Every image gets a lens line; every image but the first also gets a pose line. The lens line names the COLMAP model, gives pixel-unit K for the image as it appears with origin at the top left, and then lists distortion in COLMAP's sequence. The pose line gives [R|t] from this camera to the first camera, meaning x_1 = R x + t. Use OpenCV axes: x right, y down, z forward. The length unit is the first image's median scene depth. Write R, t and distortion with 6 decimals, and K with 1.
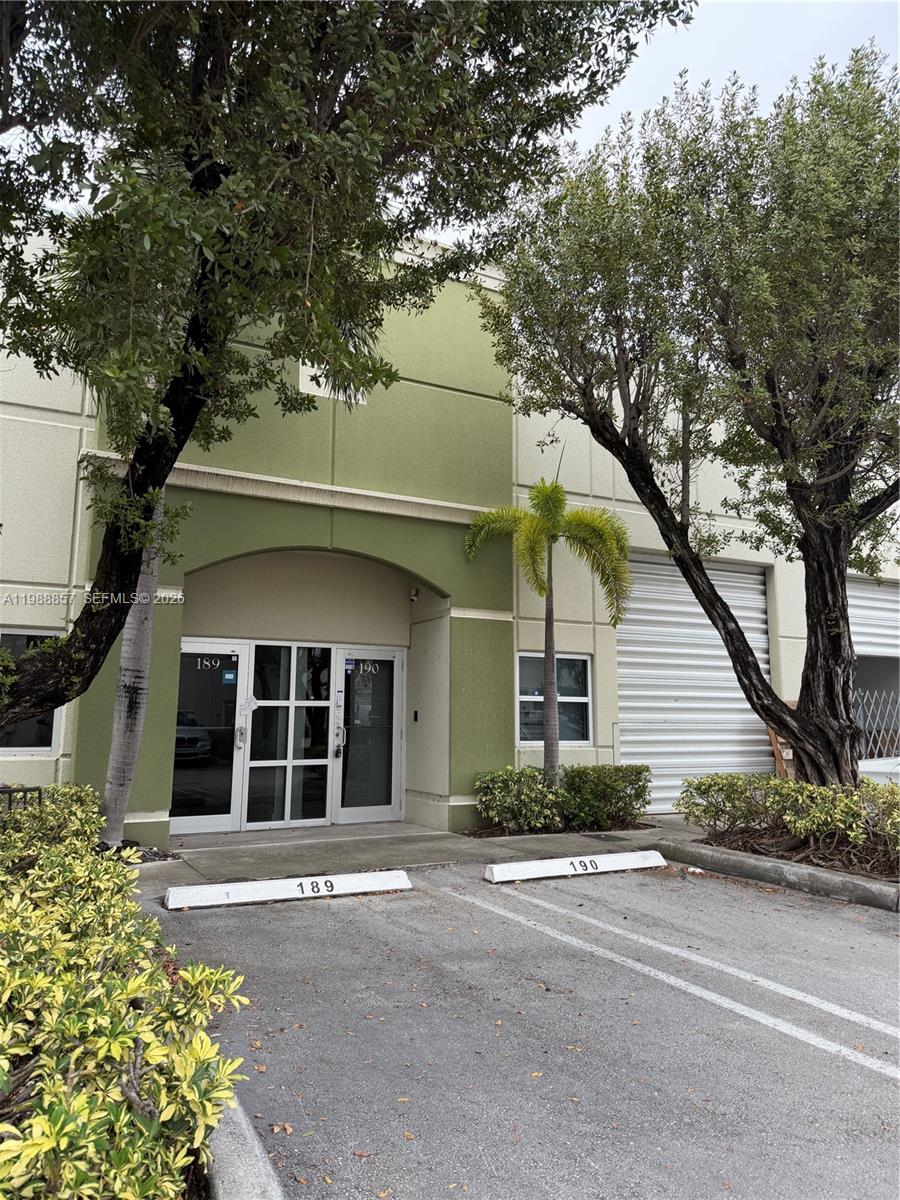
lens RADIAL K [[846.6, 0, 450.0], [0, 846.6, 600.0], [0, 0, 1]] dist [0.176505, -0.377852]
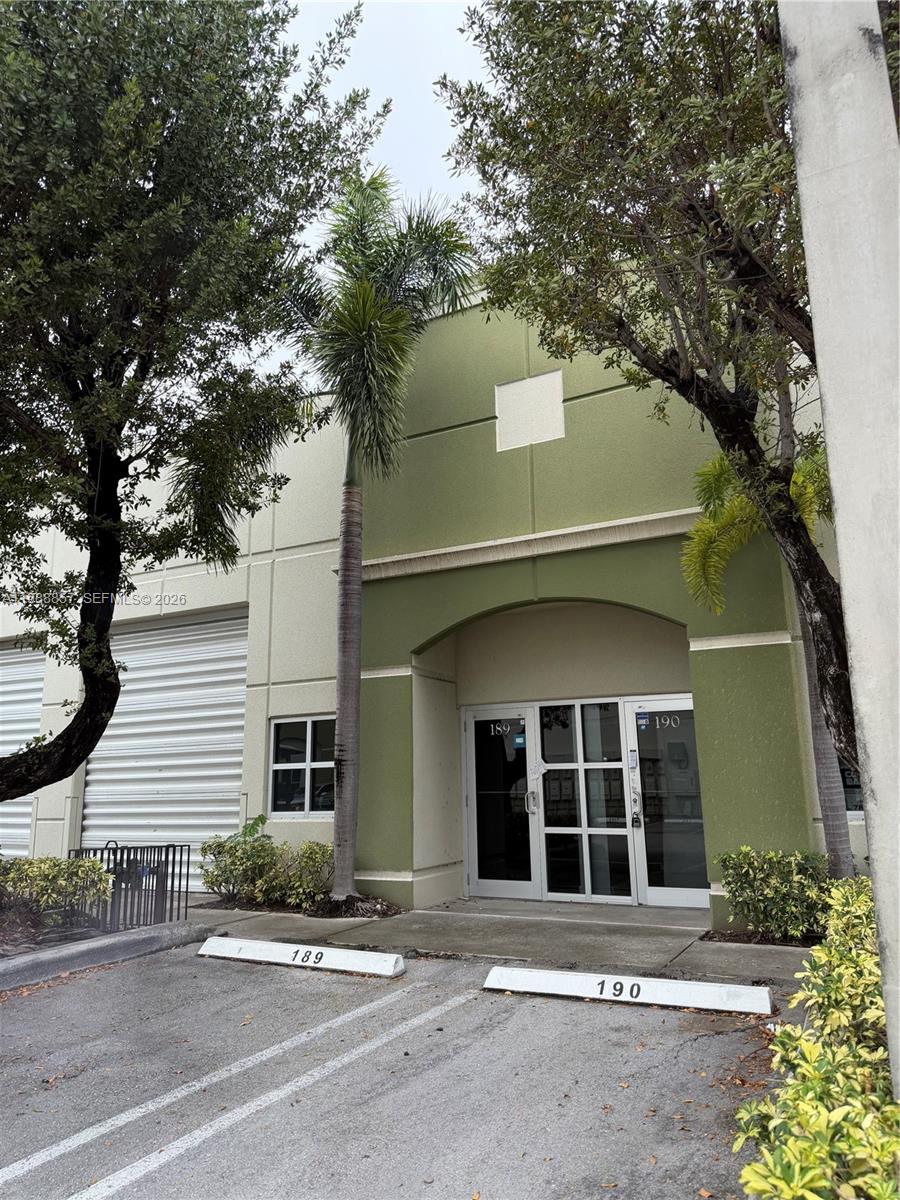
lens RADIAL K [[847.6, 0, 452.2], [0, 847.6, 587.2], [0, 0, 1]] dist [0.070320, -0.076122]
pose [[0.559311, -0.201108, -0.804193, 0.536099], [0.135856, 0.979247, -0.150398, 0.051633], [0.817750, -0.025135, 0.575025, 0.359794]]
